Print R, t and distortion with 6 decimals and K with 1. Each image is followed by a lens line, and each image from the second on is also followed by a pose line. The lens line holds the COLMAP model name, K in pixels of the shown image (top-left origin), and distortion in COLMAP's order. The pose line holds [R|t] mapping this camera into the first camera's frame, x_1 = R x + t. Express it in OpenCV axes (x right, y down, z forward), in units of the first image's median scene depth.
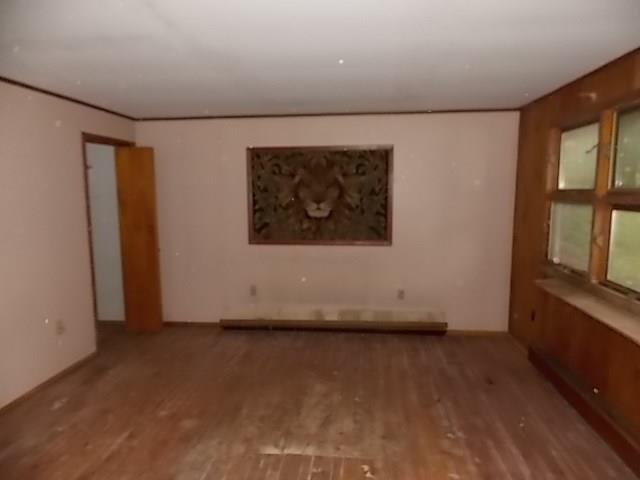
lens RADIAL K [[424.7, 0, 320.0], [0, 424.7, 240.0], [0, 0, 1]] dist [0.010590, 0.000943]
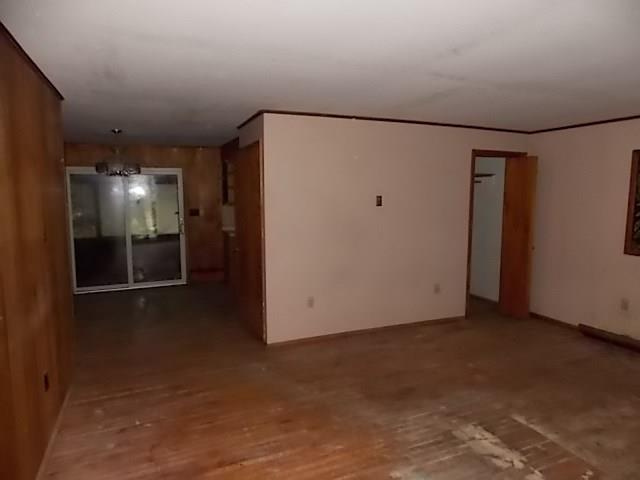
lens RADIAL K [[424.7, 0, 320.0], [0, 424.7, 240.0], [0, 0, 1]] dist [0.010590, 0.000943]
pose [[0.490680, 0.109333, -0.864453, 0.384430], [-0.117525, 0.991335, 0.058671, 0.005454], [0.863377, 0.072806, 0.499278, -0.055392]]
